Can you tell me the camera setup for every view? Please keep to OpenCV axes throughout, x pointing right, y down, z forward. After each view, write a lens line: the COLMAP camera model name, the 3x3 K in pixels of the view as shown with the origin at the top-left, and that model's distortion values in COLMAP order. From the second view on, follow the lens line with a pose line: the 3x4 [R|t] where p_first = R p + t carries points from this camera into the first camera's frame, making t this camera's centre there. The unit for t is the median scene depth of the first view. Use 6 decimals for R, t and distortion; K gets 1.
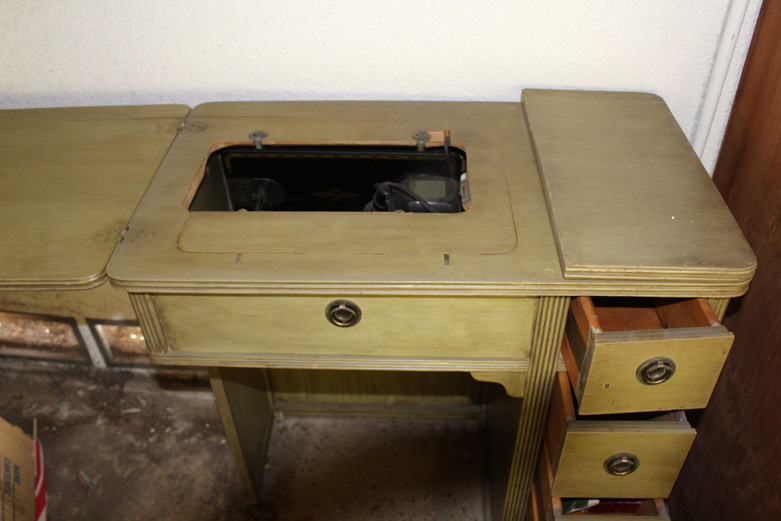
lens RADIAL K [[676.1, 0, 390.5], [0, 676.1, 260.5], [0, 0, 1]] dist [-0.012237, -0.004805]
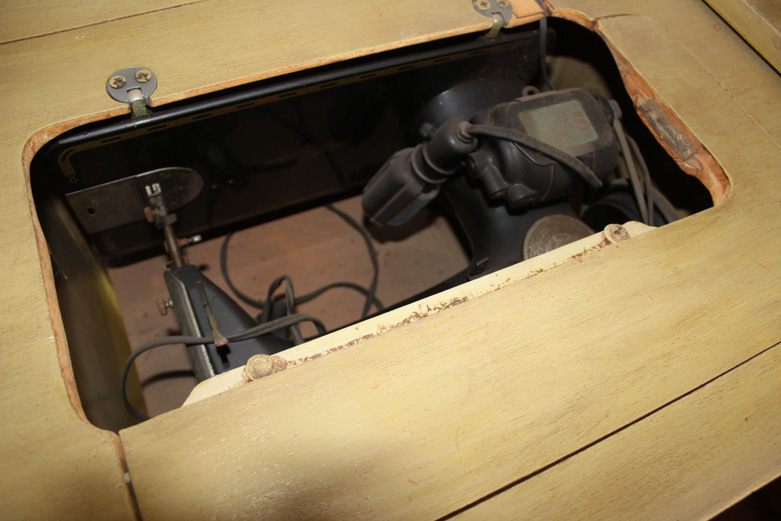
lens RADIAL K [[602.1, 0, 390.5], [0, 602.1, 260.5], [0, 0, 1]] dist [-0.116124, 0.094621]
pose [[0.876294, -0.342519, 0.338806, -0.174884], [0.194295, 0.894768, 0.402044, -0.164520], [-0.440860, -0.286480, 0.850630, 0.511038]]
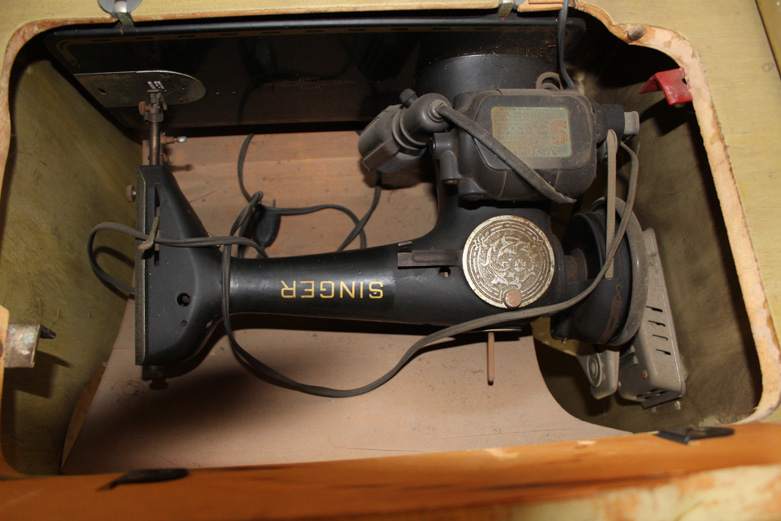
lens RADIAL K [[602.1, 0, 390.5], [0, 602.1, 260.5], [0, 0, 1]] dist [-0.116124, 0.094621]
pose [[0.991607, -0.092539, 0.090285, -0.064206], [0.028819, 0.838977, 0.543403, -0.194772], [-0.126033, -0.536241, 0.834603, 0.485946]]
